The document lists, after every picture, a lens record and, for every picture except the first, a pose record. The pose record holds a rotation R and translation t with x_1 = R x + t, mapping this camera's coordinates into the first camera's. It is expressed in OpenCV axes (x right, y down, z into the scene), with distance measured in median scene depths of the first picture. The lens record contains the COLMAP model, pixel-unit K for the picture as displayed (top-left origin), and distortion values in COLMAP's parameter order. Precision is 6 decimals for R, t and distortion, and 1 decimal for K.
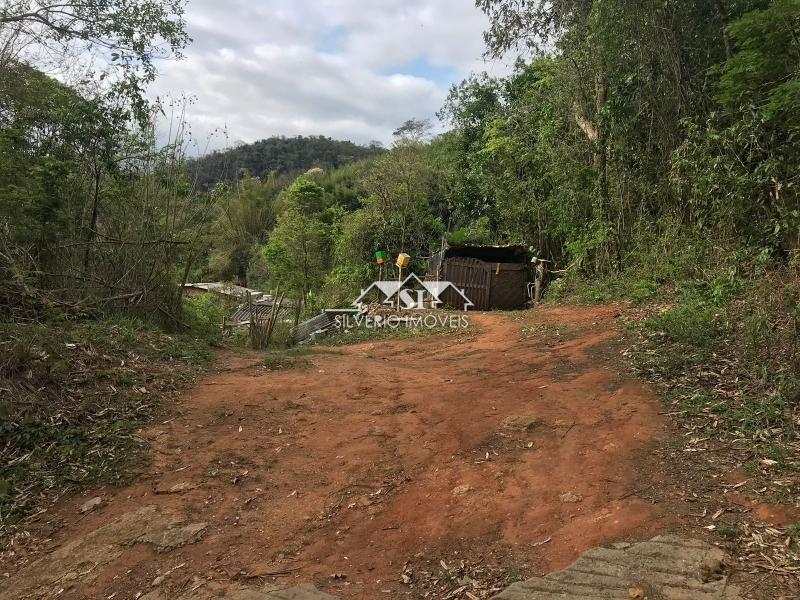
lens RADIAL K [[711.2, 0, 400.0], [0, 711.2, 300.0], [0, 0, 1]] dist [-0.010320, -0.006785]
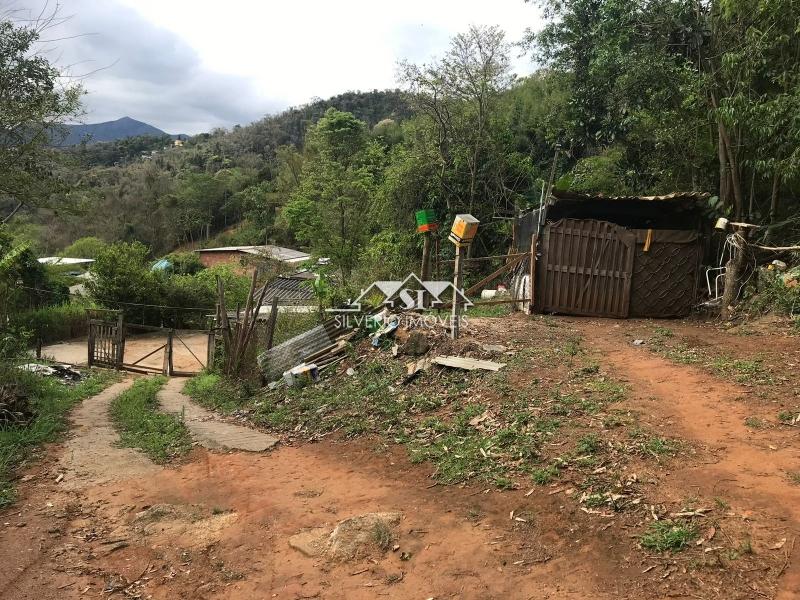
lens RADIAL K [[711.2, 0, 400.0], [0, 711.2, 300.0], [0, 0, 1]] dist [-0.010320, -0.006785]
pose [[0.994098, 0.003498, -0.108425, 0.011671], [0.003112, 0.998149, 0.060742, -0.032316], [0.108437, -0.060721, 0.992247, 0.450228]]
